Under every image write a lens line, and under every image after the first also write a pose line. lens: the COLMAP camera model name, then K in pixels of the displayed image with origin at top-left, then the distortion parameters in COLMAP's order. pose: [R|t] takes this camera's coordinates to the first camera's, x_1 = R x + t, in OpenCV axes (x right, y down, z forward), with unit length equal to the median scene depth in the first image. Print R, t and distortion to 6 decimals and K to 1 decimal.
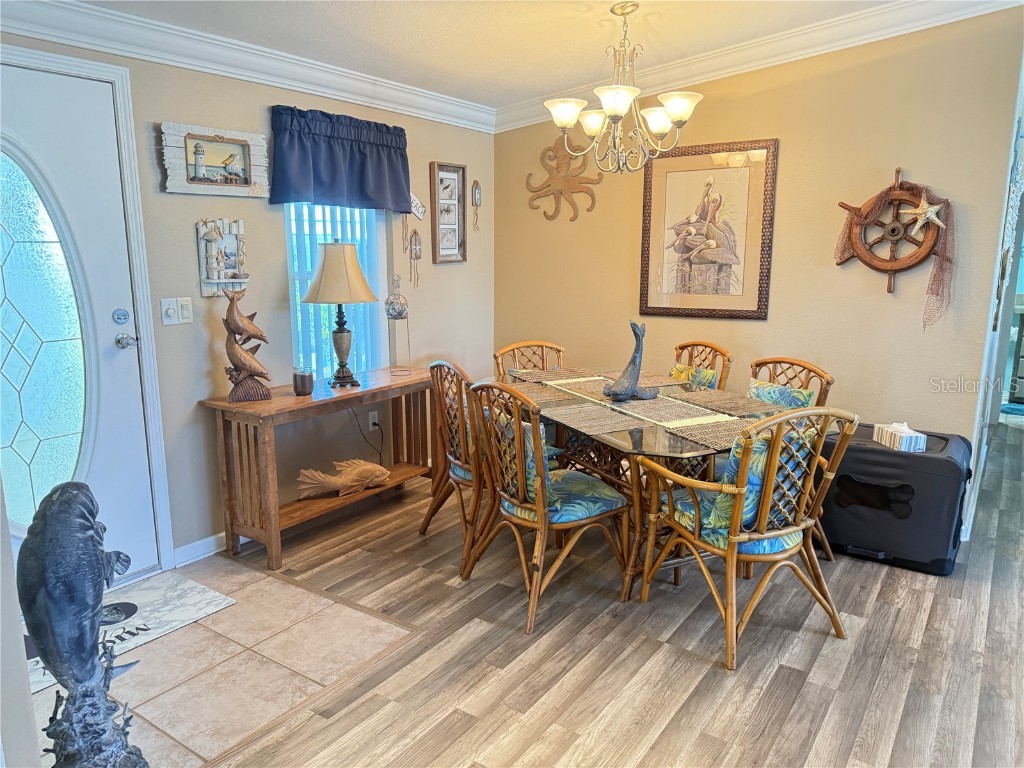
lens RADIAL K [[719.4, 0, 510.9], [0, 719.4, 386.9], [0, 0, 1]] dist [-0.001546, -0.001543]
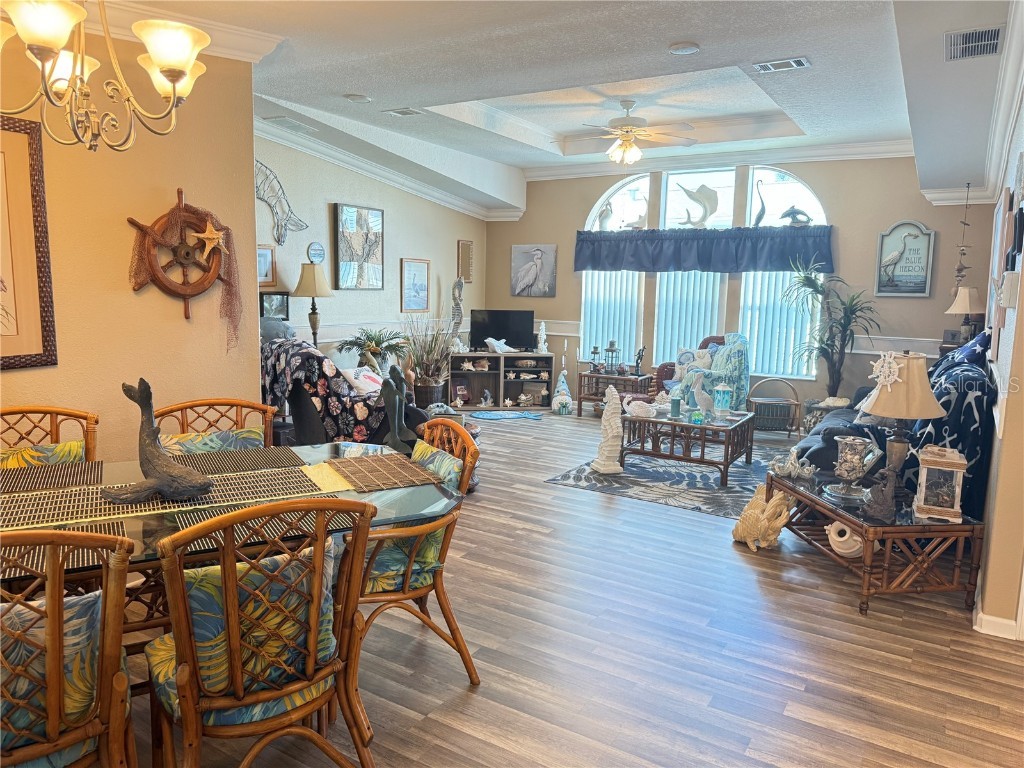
lens RADIAL K [[719.4, 0, 510.4], [0, 719.4, 379.2], [0, 0, 1]] dist [-0.001546, -0.001543]
pose [[-0.040692, -0.135706, 0.989913, -0.451142], [0.166844, 0.975901, 0.140644, -0.116904], [-0.985143, 0.170884, -0.017070, 0.615412]]
